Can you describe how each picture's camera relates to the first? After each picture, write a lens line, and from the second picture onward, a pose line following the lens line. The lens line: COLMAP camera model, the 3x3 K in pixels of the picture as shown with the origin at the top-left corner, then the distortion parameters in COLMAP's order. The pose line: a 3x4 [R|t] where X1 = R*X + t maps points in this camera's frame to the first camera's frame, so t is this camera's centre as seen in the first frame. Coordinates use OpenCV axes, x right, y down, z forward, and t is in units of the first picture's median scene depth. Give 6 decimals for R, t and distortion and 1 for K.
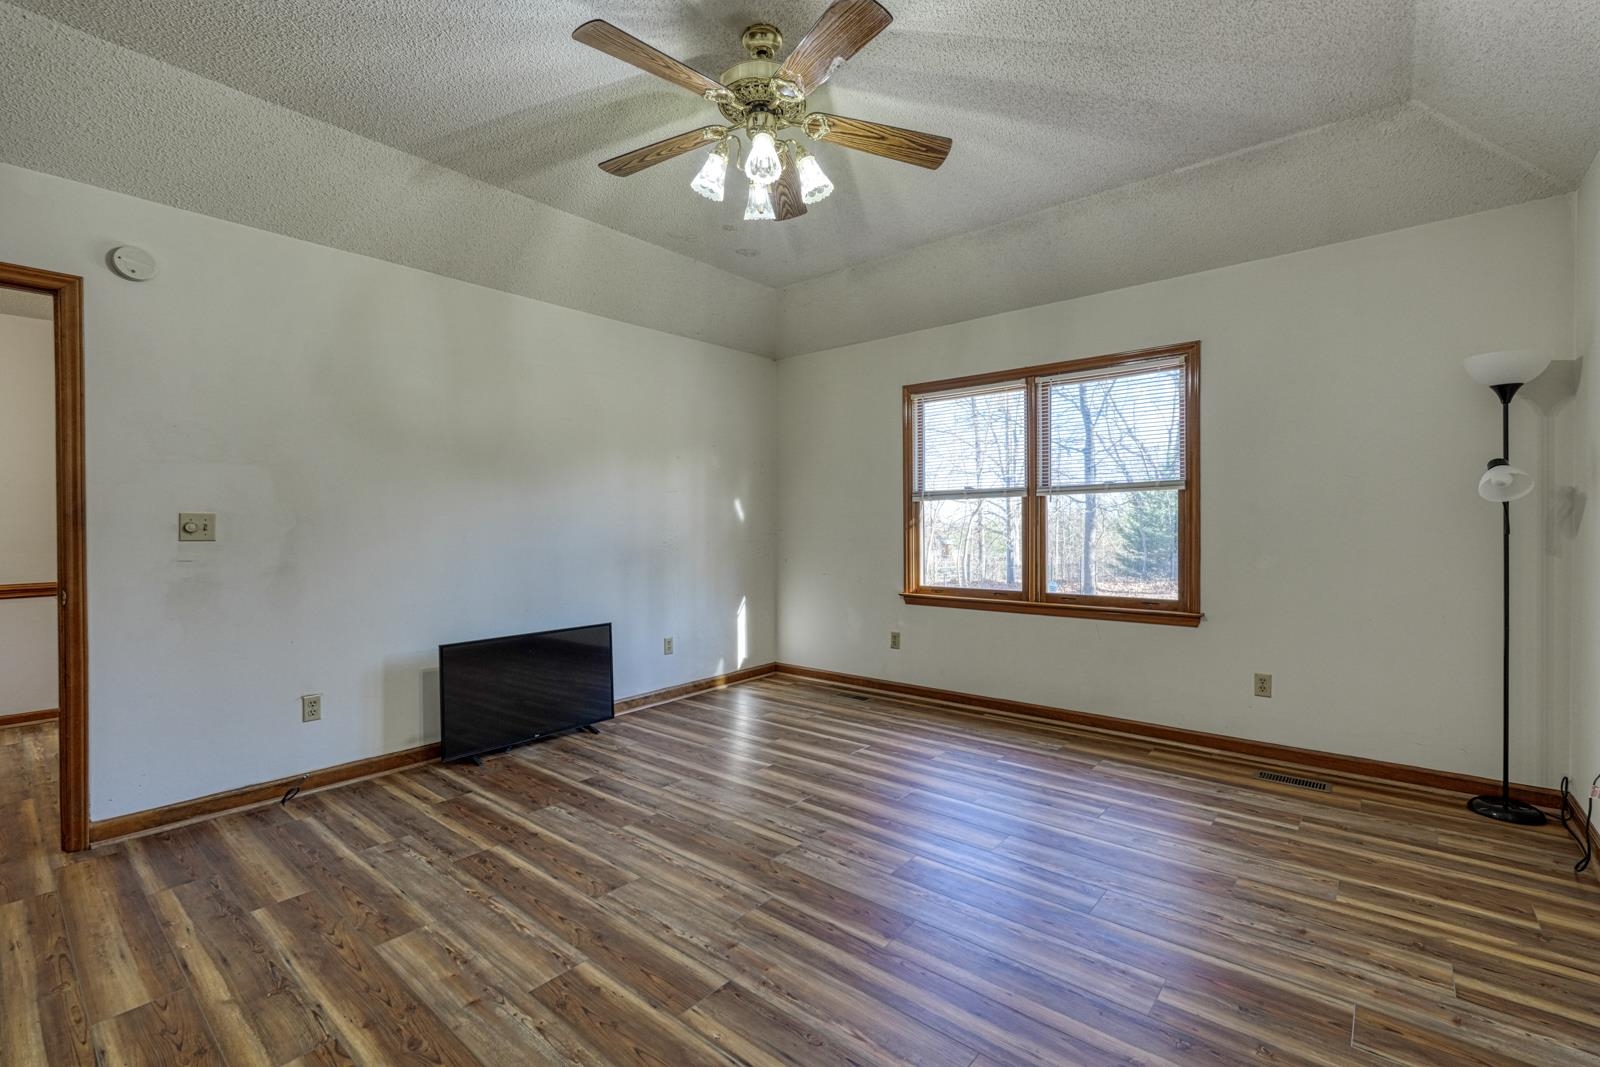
lens RADIAL K [[697.3, 0, 802.5], [0, 697.3, 541.5], [0, 0, 1]] dist [0.001234, -0.000121]
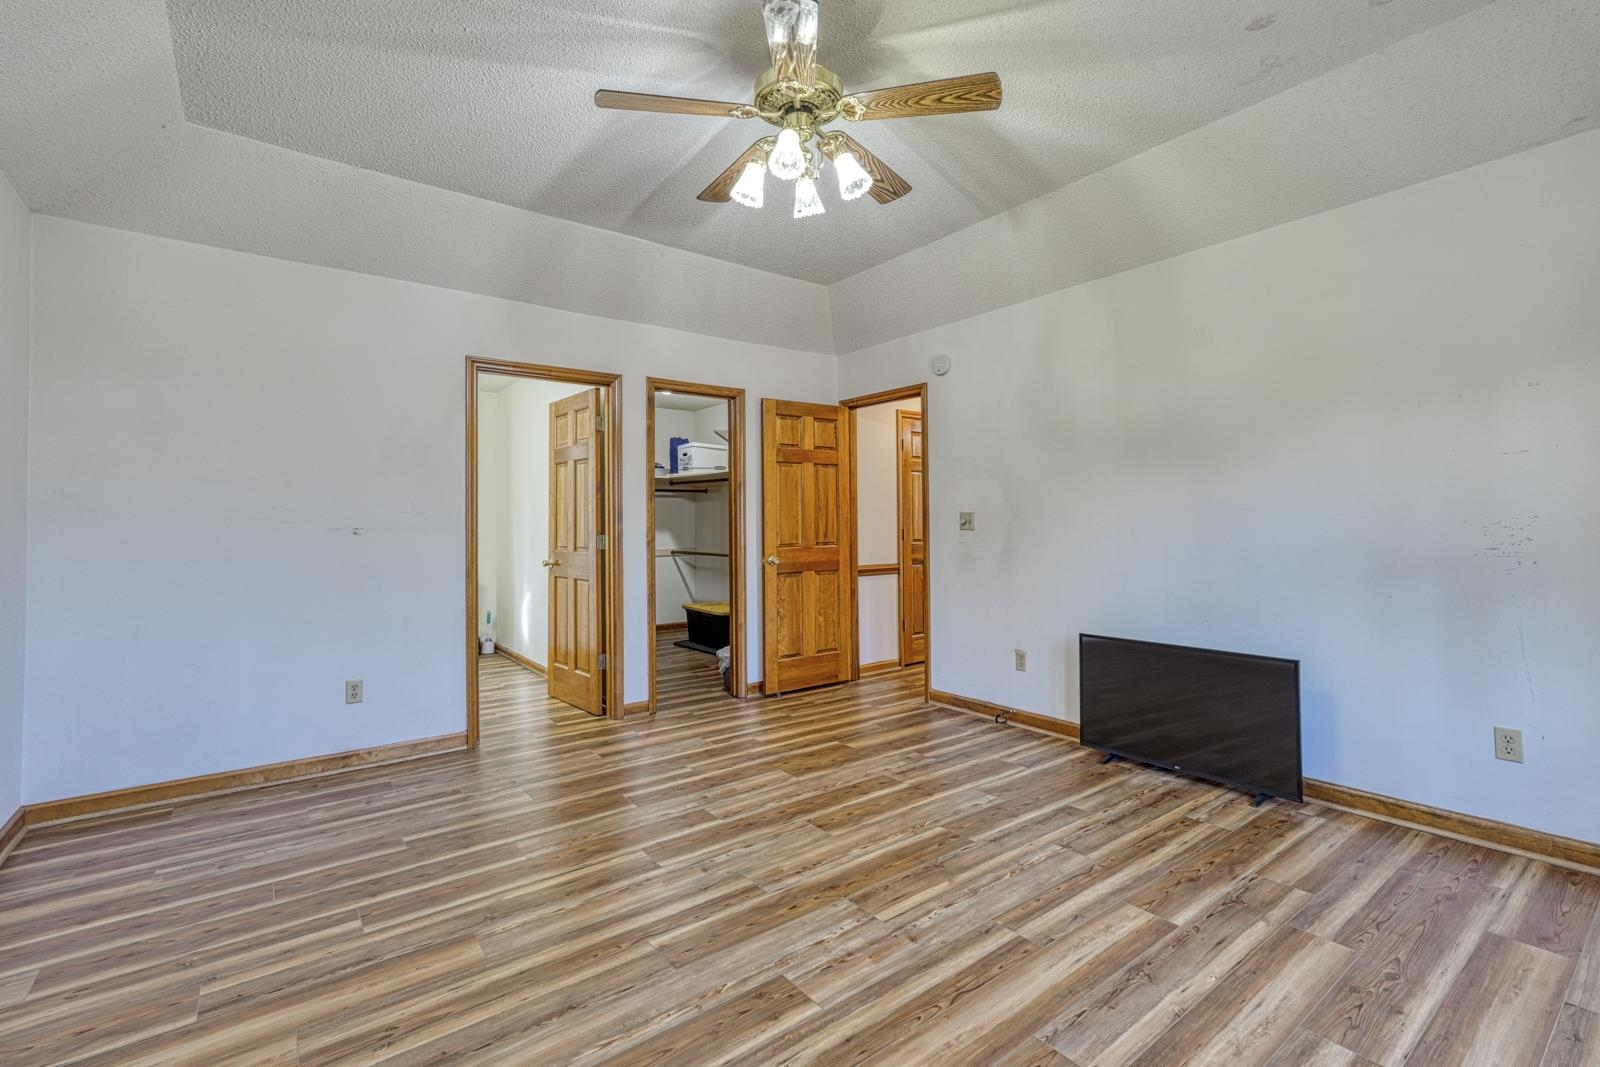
lens RADIAL K [[697.3, 0, 796.1], [0, 697.3, 516.1], [0, 0, 1]] dist [0.001234, -0.000121]
pose [[-0.211182, -0.001230, -0.977446, 0.678242], [-0.009592, 0.999954, 0.000814, -0.028957], [0.977400, 0.009547, -0.211184, 0.897960]]
